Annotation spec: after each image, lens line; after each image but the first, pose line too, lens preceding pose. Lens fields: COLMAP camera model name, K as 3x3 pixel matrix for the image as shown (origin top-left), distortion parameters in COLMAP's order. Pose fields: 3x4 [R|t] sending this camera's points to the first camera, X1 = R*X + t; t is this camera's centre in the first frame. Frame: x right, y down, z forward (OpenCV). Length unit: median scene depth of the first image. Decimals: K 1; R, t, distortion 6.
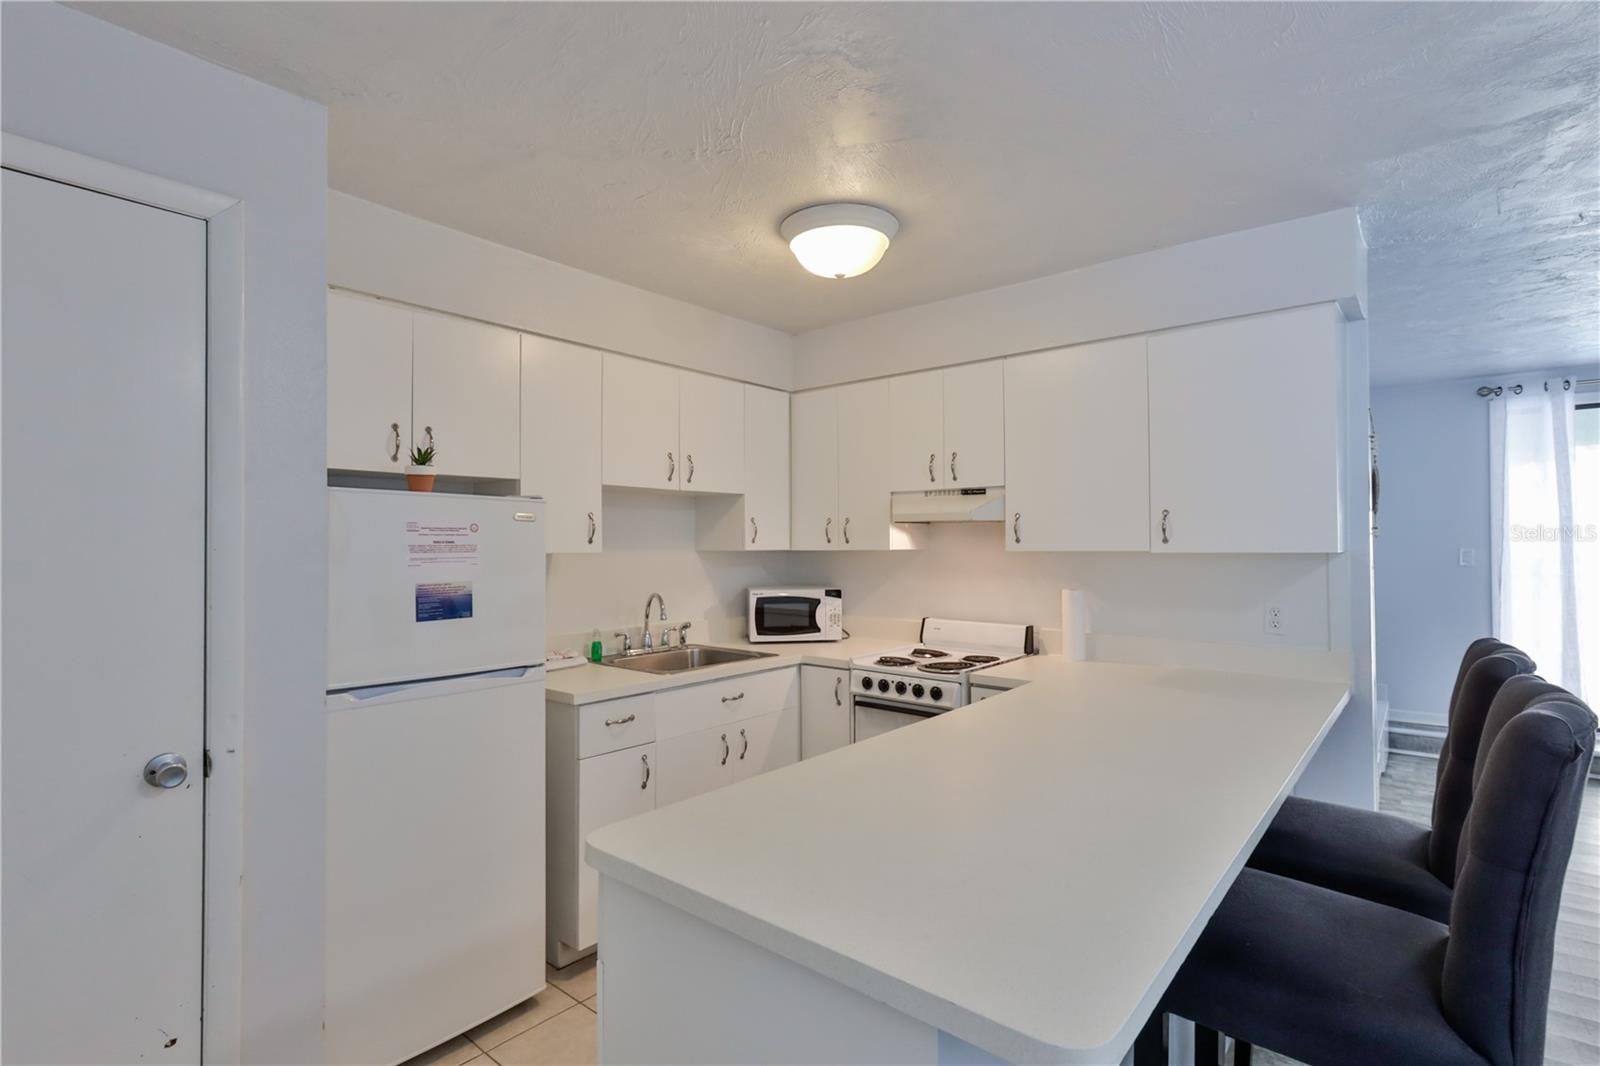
lens RADIAL K [[757.5, 0, 804.0], [0, 757.5, 536.4], [0, 0, 1]] dist [0.001404, 0.001093]
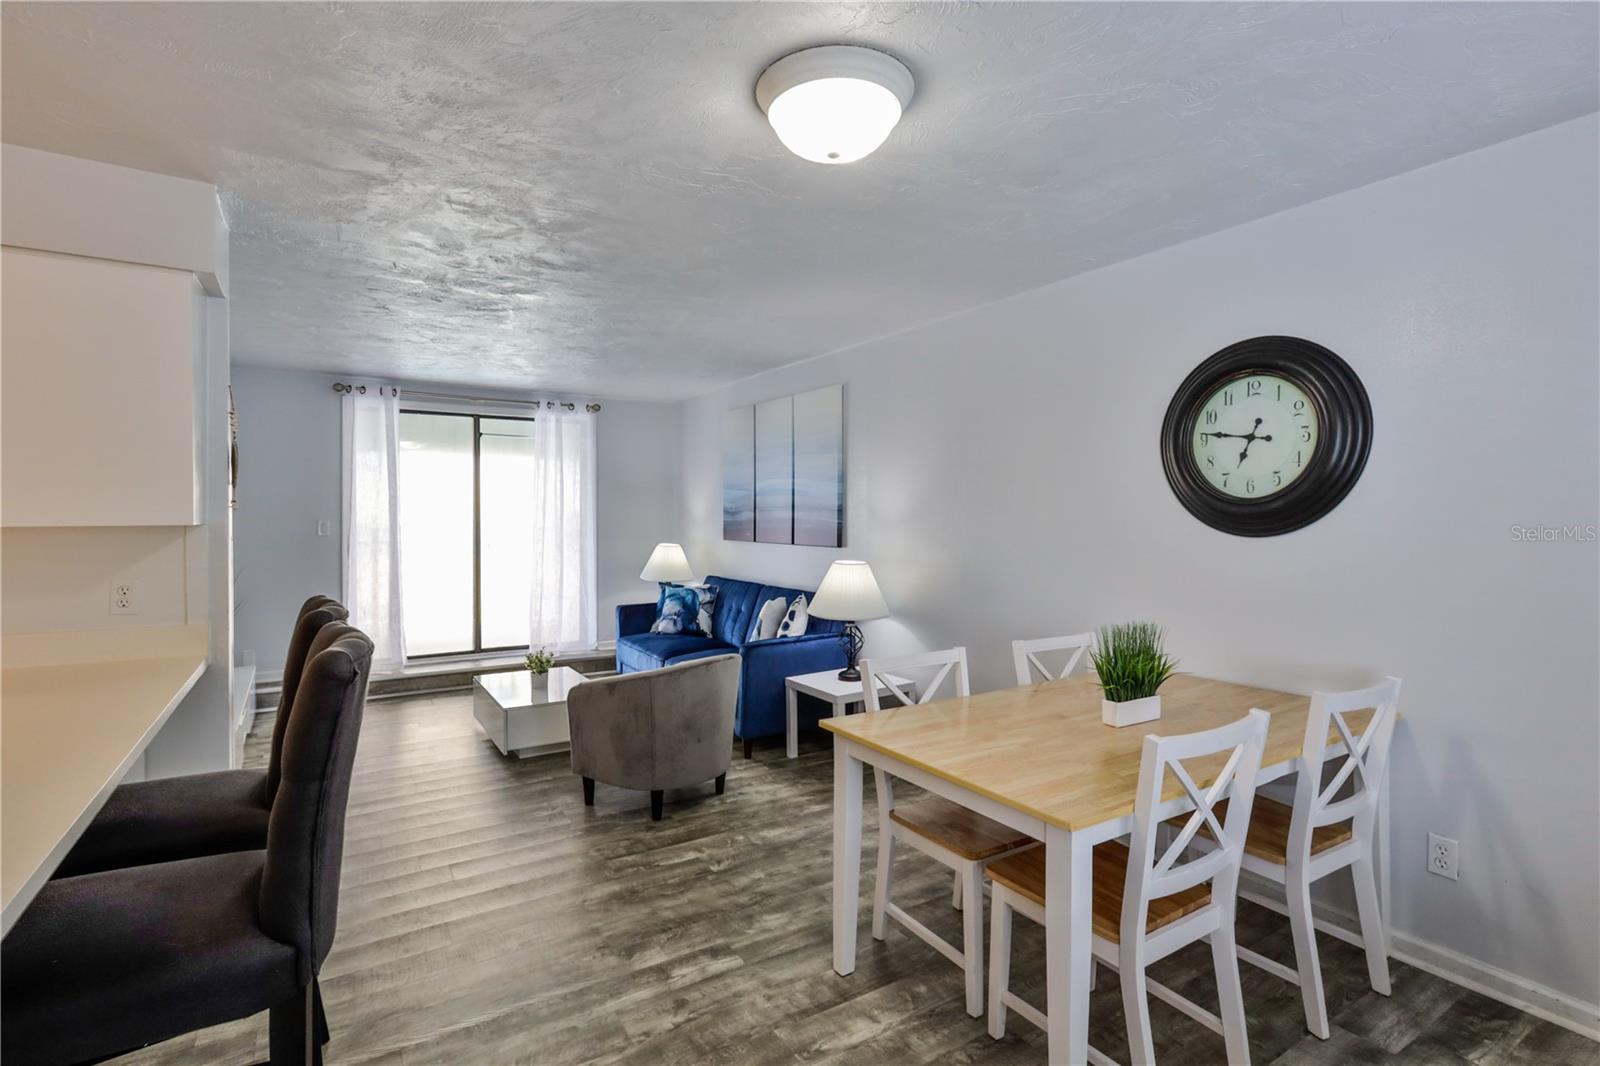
lens RADIAL K [[757.5, 0, 792.2], [0, 757.5, 518.7], [0, 0, 1]] dist [0.001404, 0.001093]
pose [[0.318765, -0.002421, 0.947831, 0.008236], [-0.008932, 0.999945, 0.005558, 0.000088], [-0.947792, -0.010237, 0.318726, -0.063349]]
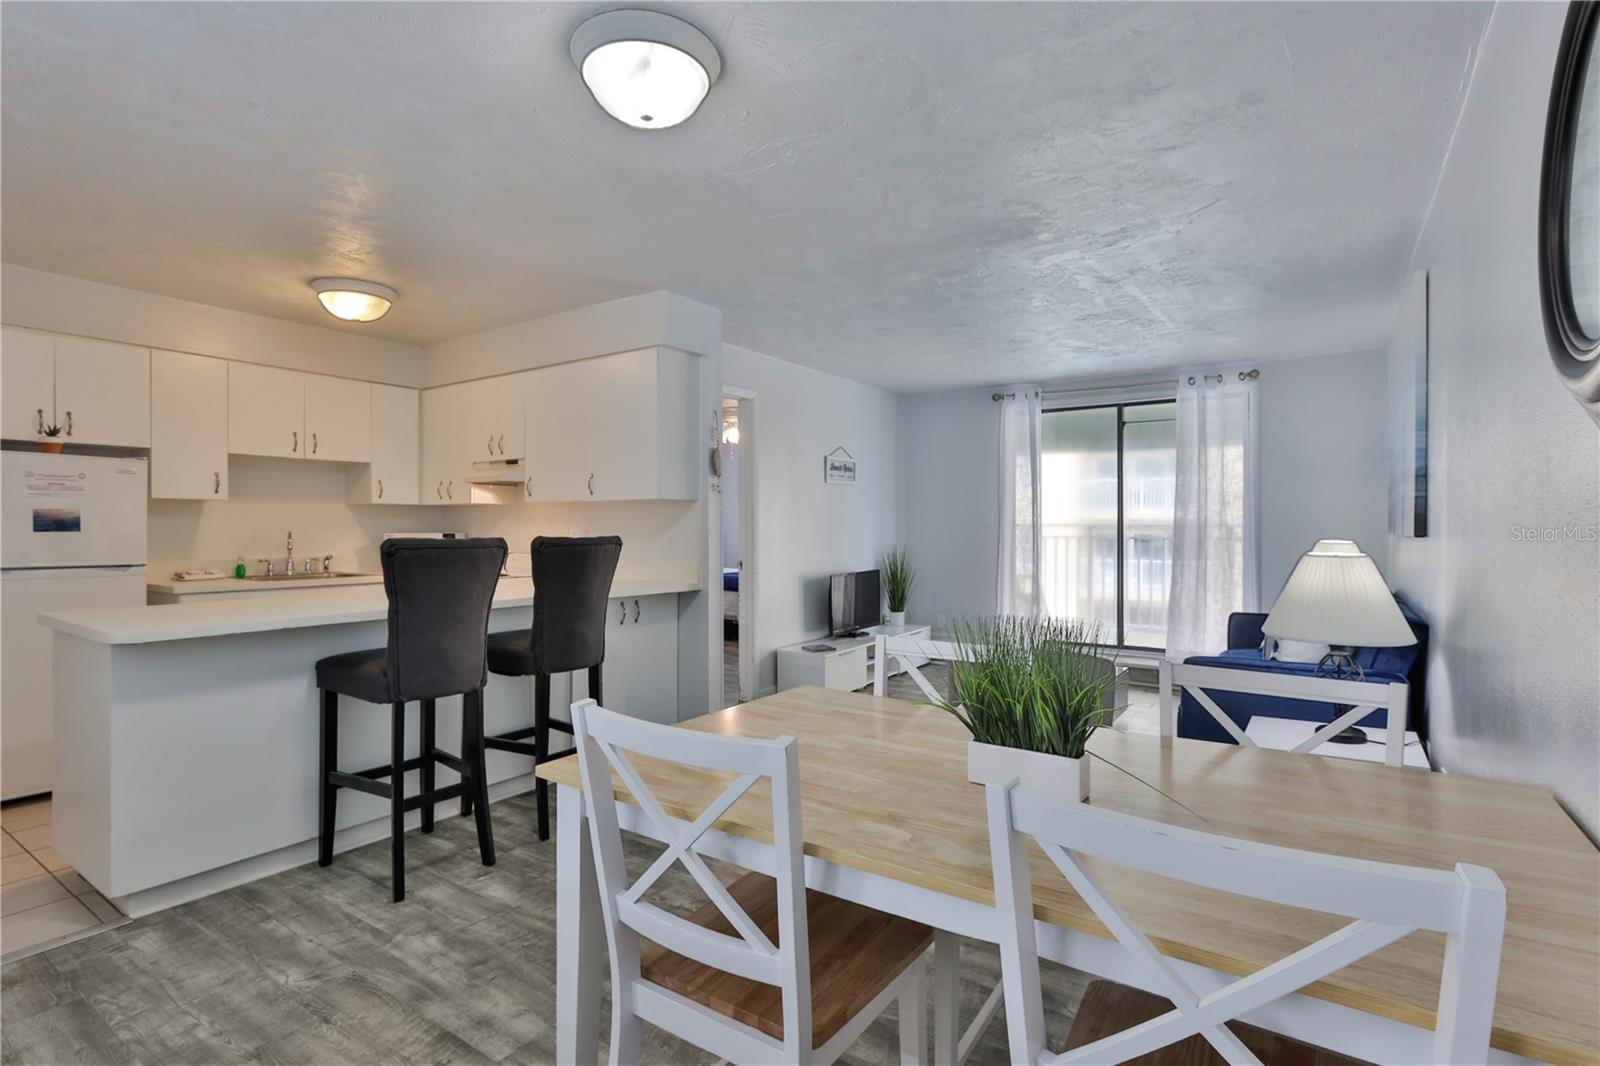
lens RADIAL K [[757.5, 0, 788.3], [0, 757.5, 537.2], [0, 0, 1]] dist [0.001404, 0.001093]
pose [[0.995582, 0.004905, 0.093769, 0.577887], [-0.007117, 0.999704, 0.023277, 0.044629], [-0.093627, -0.023842, 0.995322, -0.476404]]
